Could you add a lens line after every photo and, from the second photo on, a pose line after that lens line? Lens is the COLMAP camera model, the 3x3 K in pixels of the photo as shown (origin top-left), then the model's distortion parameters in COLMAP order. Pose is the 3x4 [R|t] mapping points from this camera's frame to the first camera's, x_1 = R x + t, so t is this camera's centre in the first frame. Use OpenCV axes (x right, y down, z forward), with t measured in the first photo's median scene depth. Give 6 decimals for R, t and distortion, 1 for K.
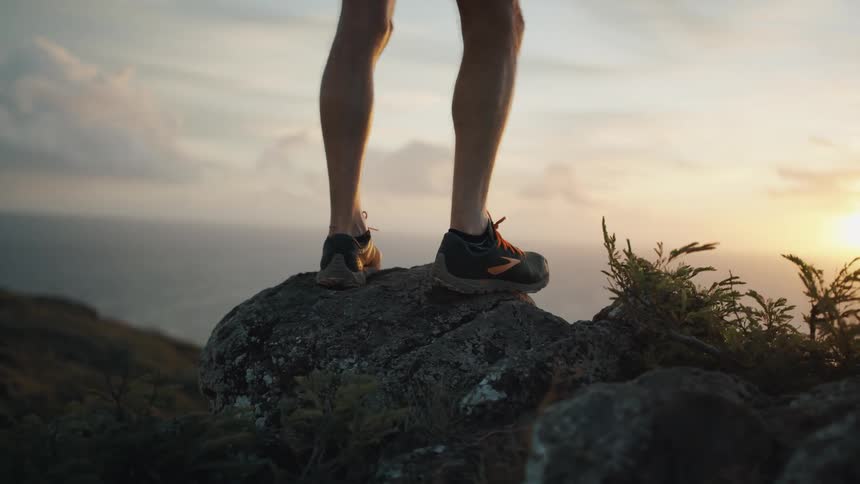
lens RADIAL K [[936.9, 0, 446.9], [0, 936.9, 239.1], [0, 0, 1]] dist [-0.052234, 0.000887]
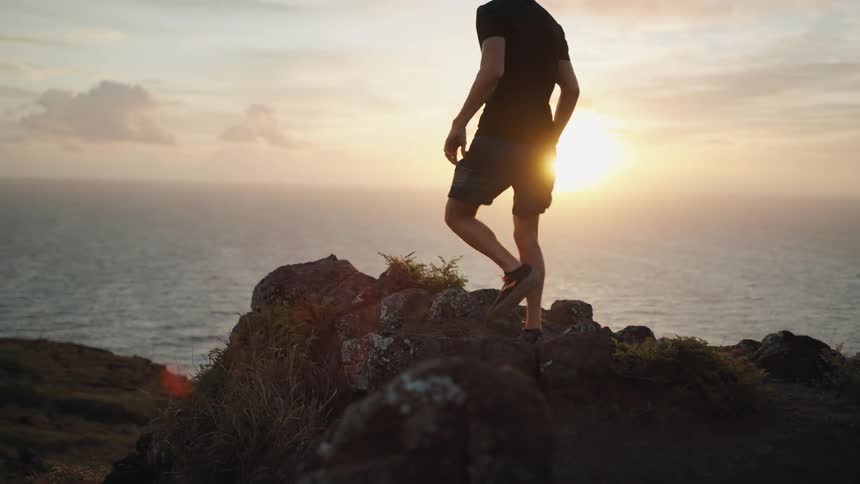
lens RADIAL K [[948.3, 0, 430.0], [0, 948.3, 242.0], [0, 0, 1]] dist [-0.070733, 0.035495]
pose [[0.955549, -0.058310, 0.289010, -0.650673], [0.038649, 0.996562, 0.073277, -0.278006], [-0.292289, -0.058850, 0.954518, -2.258877]]
